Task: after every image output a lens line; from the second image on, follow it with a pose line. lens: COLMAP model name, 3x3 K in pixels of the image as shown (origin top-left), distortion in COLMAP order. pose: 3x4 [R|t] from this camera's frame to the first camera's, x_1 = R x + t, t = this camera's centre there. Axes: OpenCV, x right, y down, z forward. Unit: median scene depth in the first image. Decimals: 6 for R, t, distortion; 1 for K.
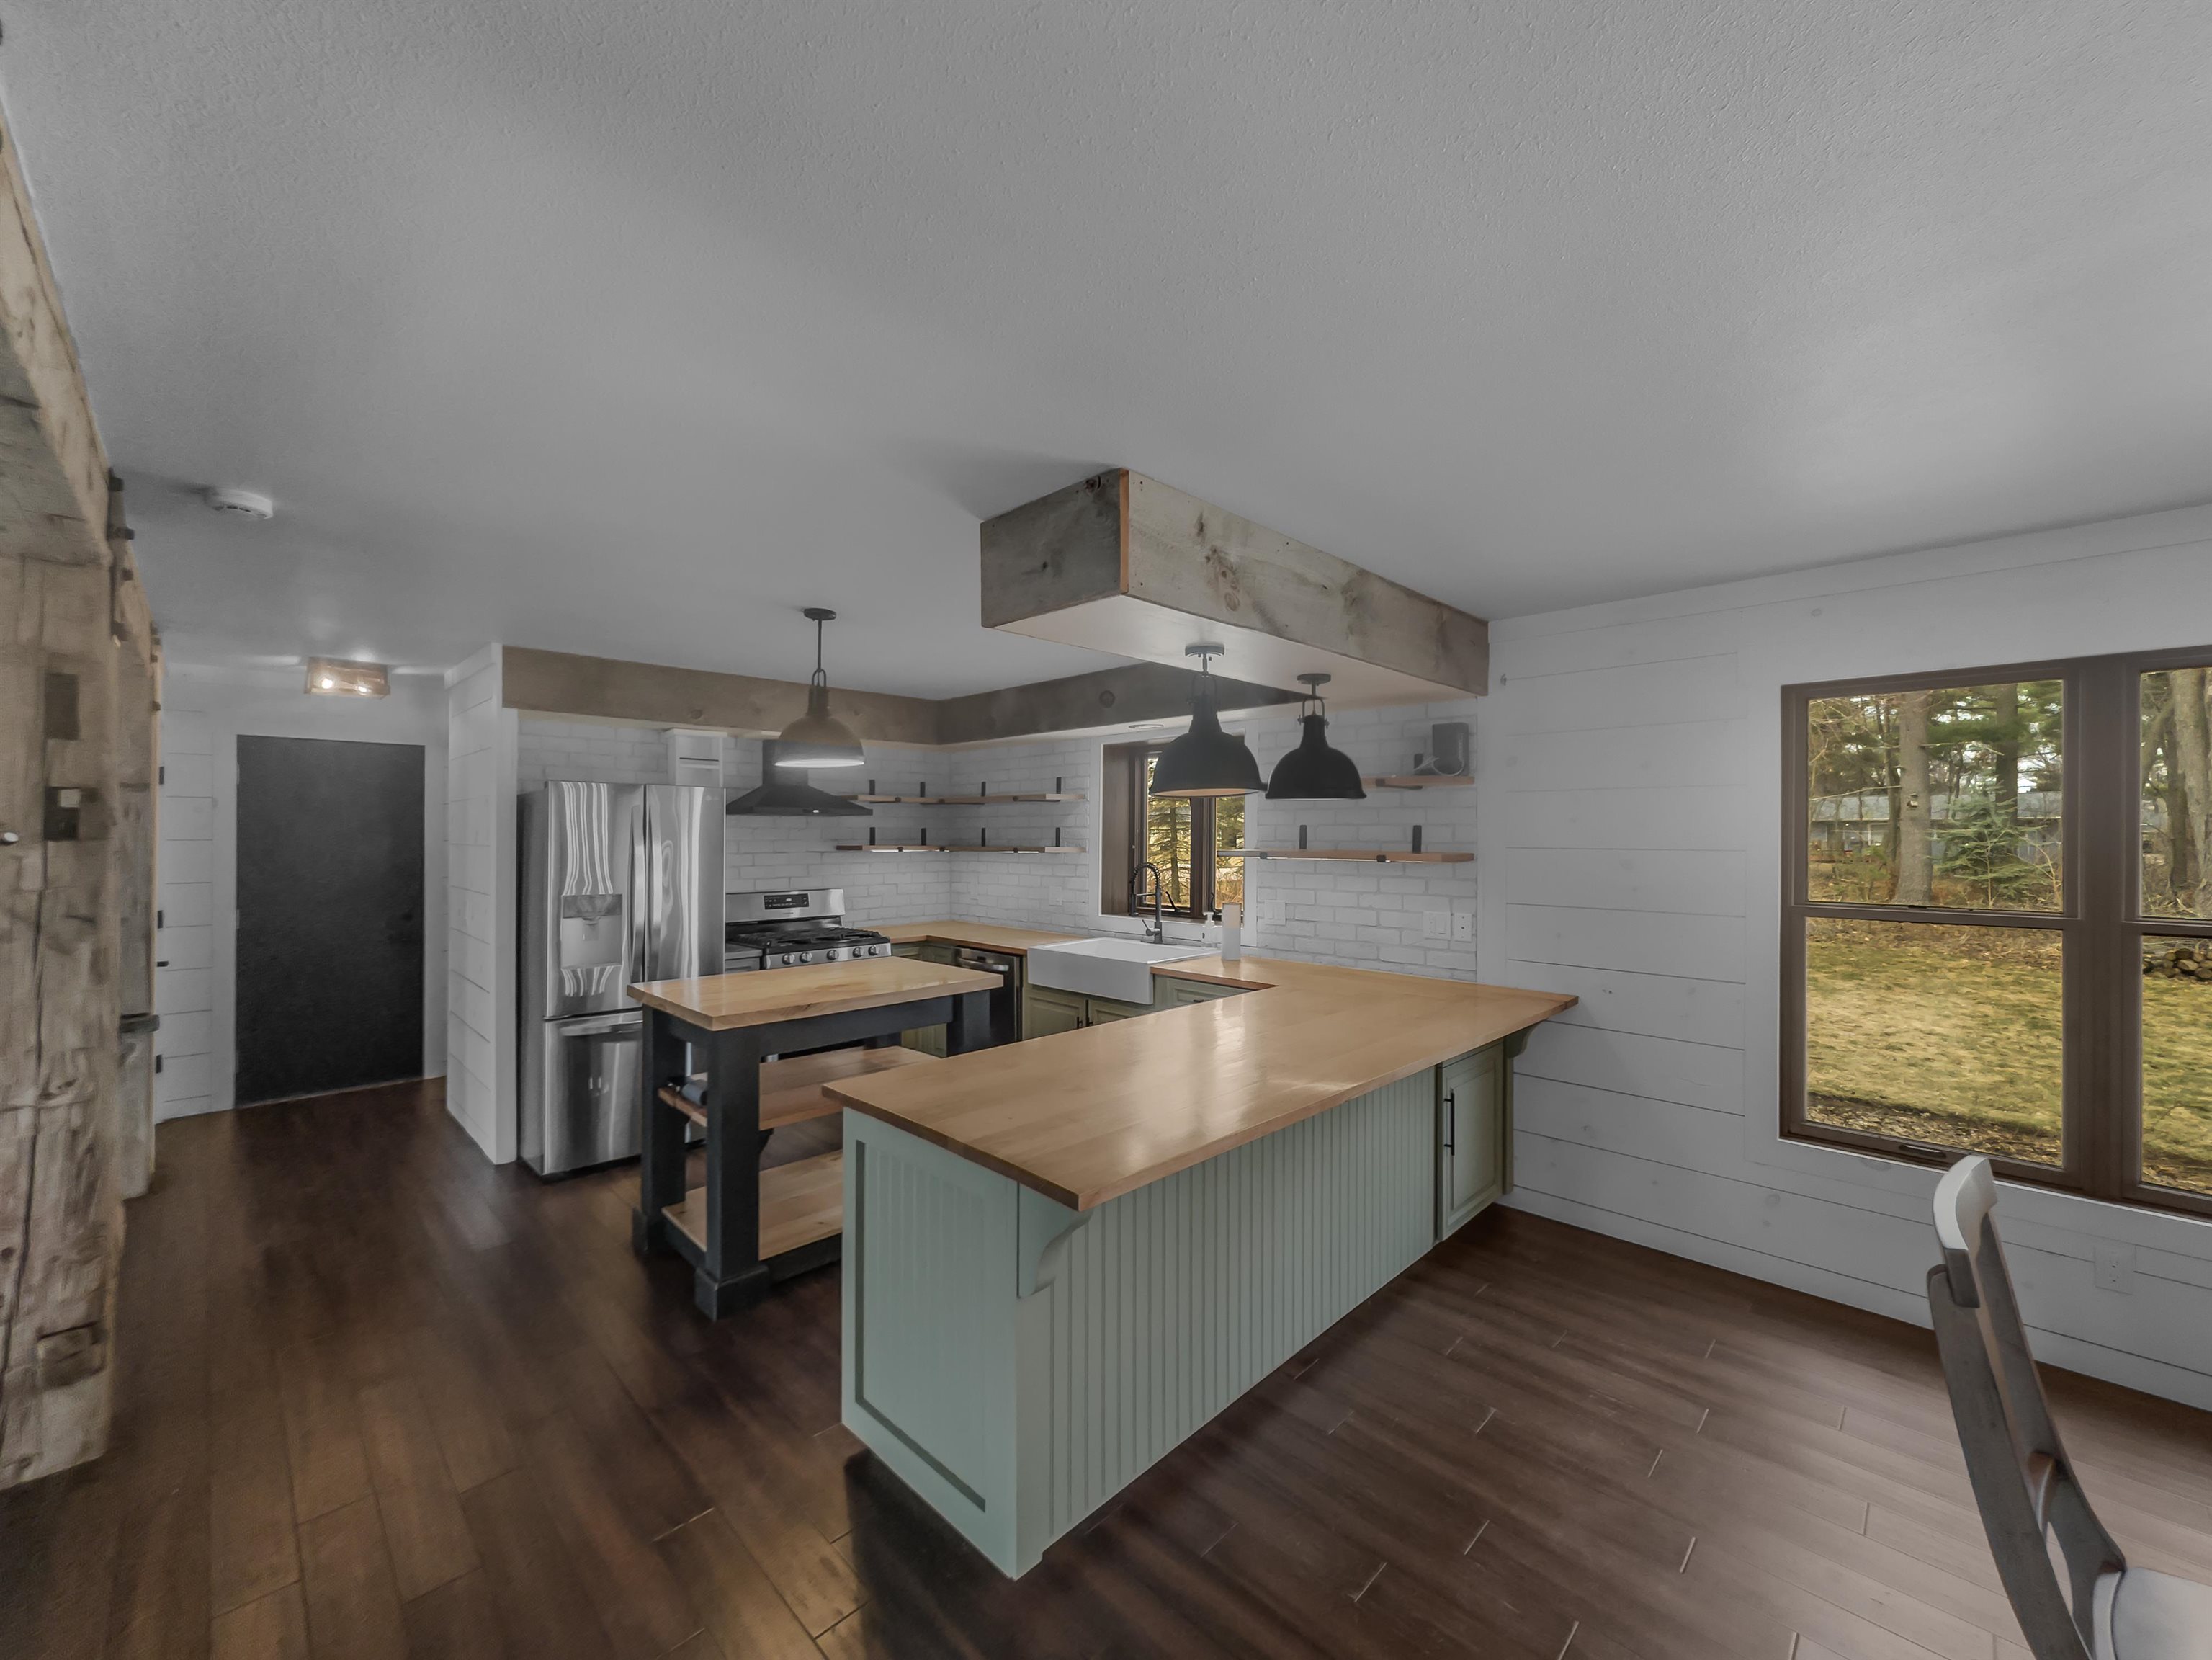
lens RADIAL K [[885.7, 0, 1093.7], [0, 885.7, 822.7], [0, 0, 1]] dist [0.000418, 0.000052]
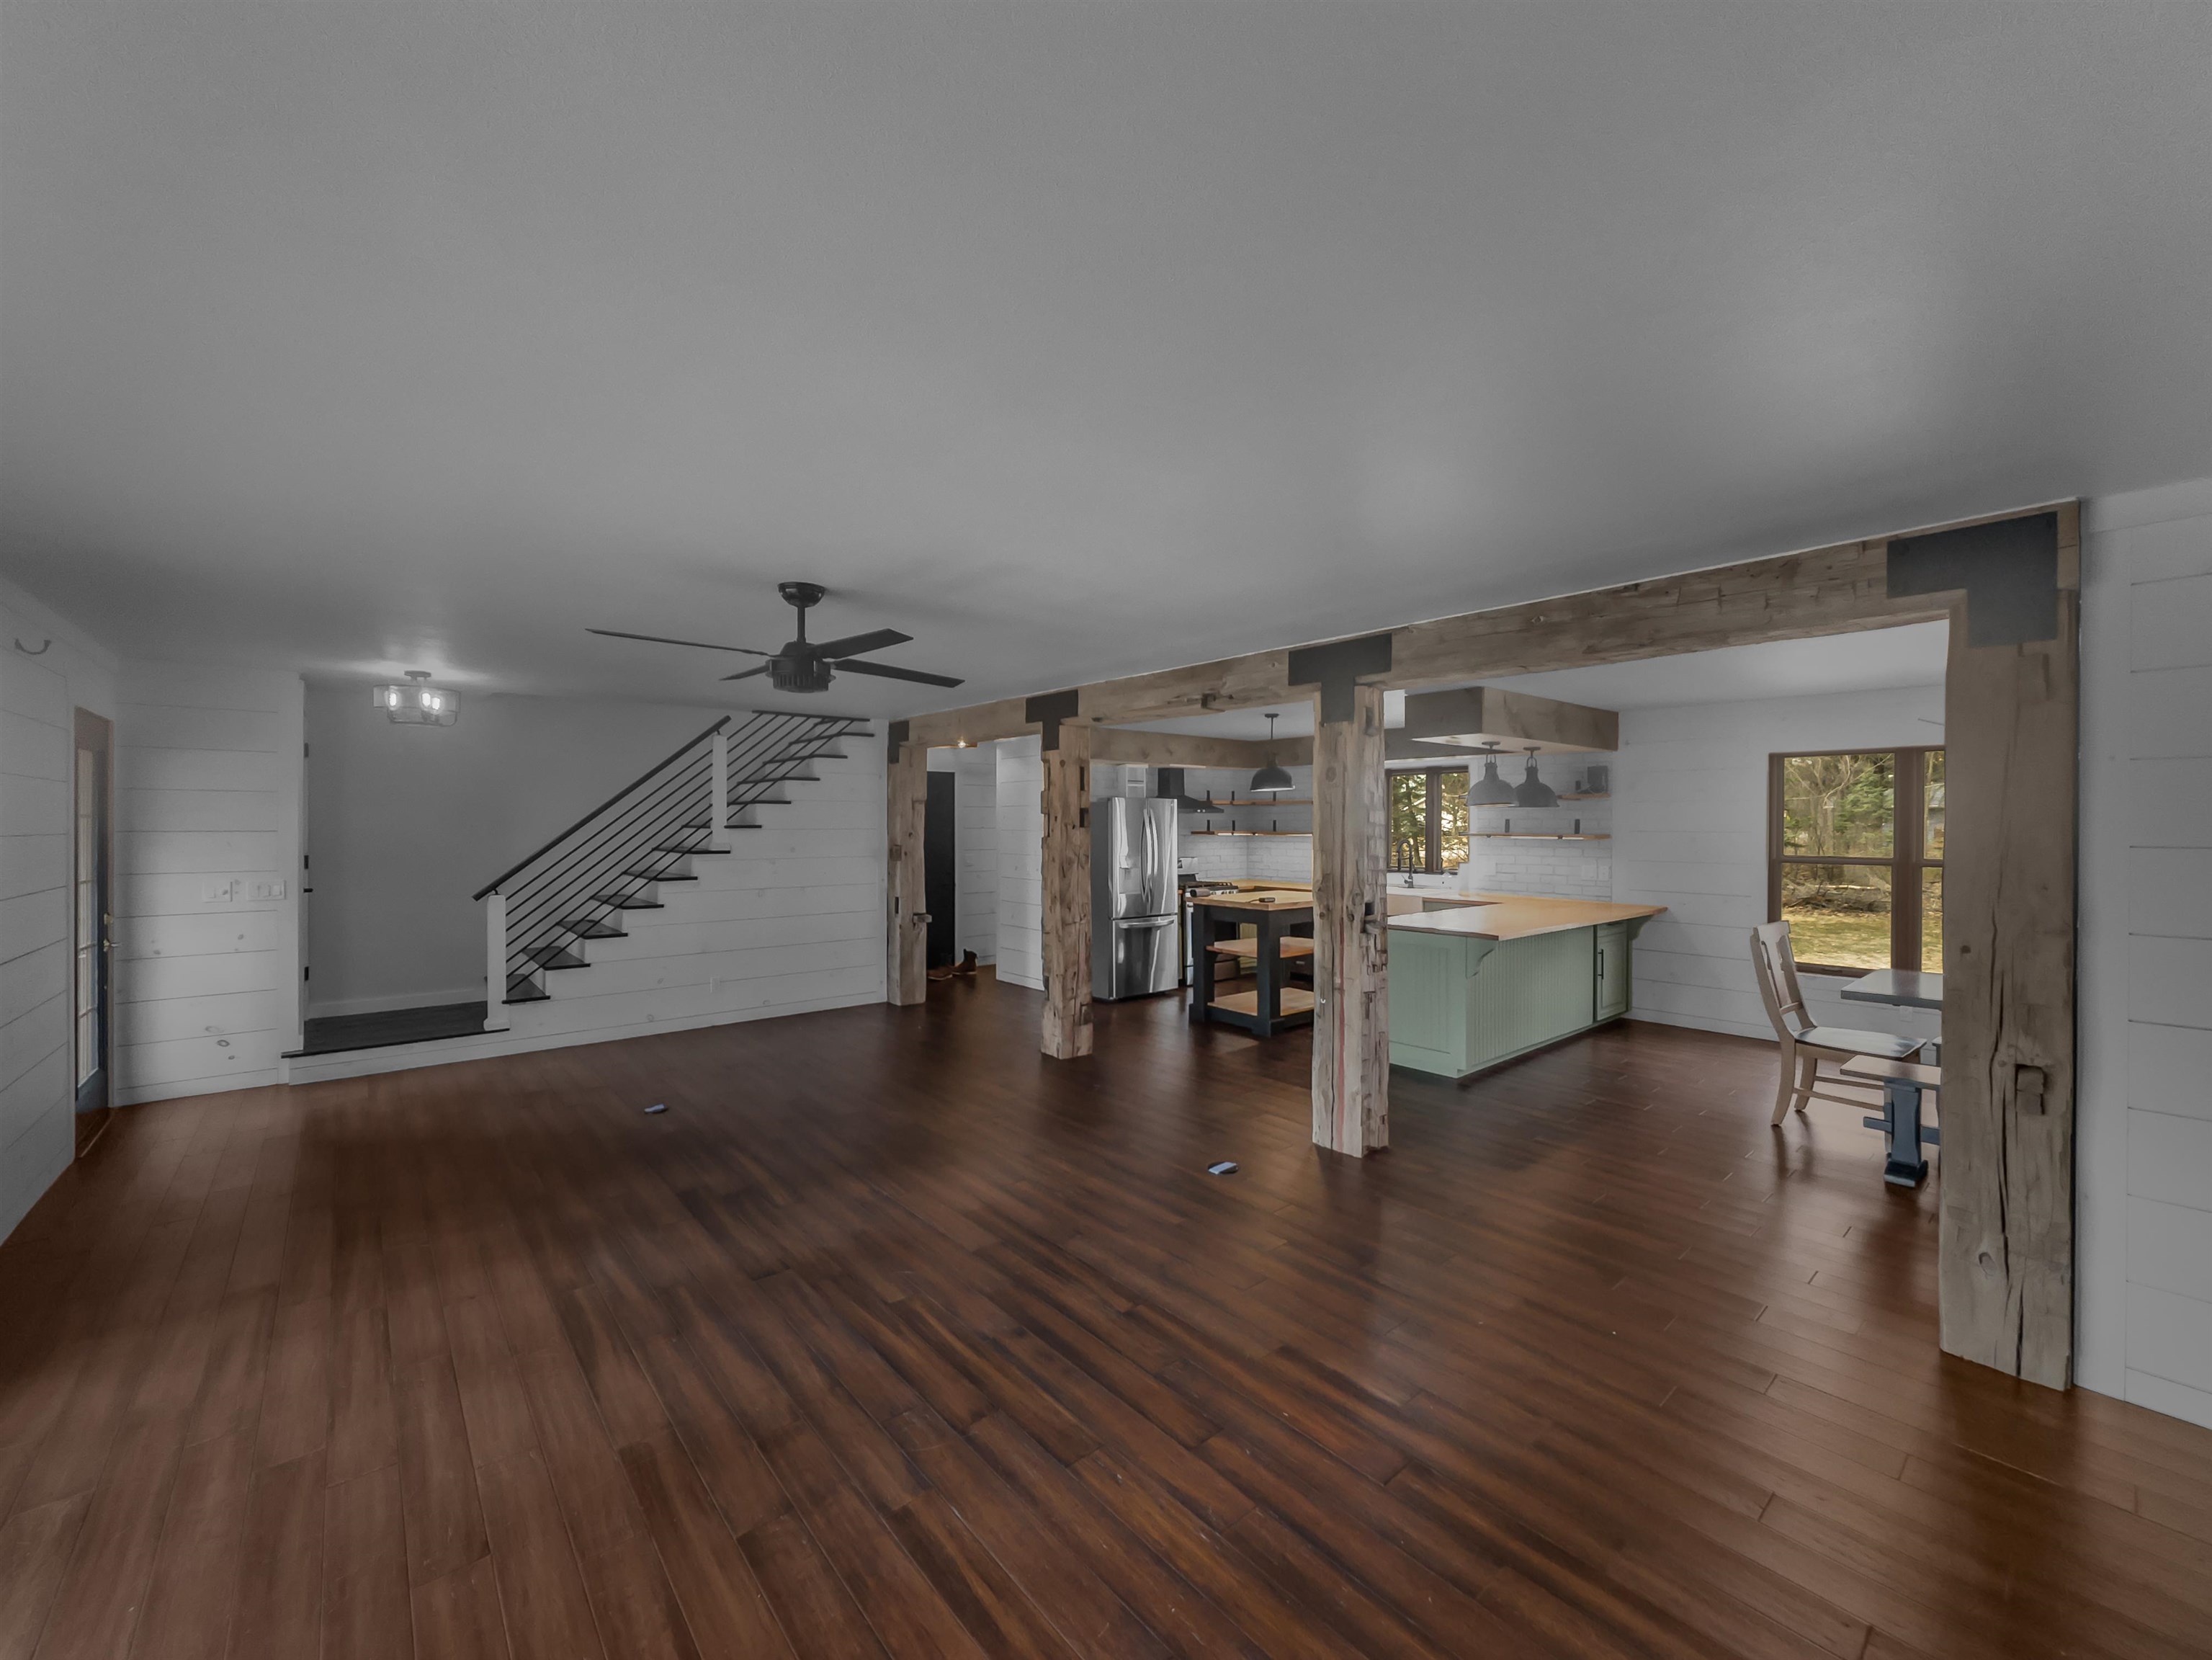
lens RADIAL K [[877.6, 0, 1116.8], [0, 877.6, 817.2], [0, 0, 1]] dist [-0.000406, 0.000155]
pose [[0.997548, -0.001407, -0.069976, -0.488737], [0.002018, 0.999960, 0.008671, -0.020659], [0.069961, -0.008791, 0.997511, -0.940125]]
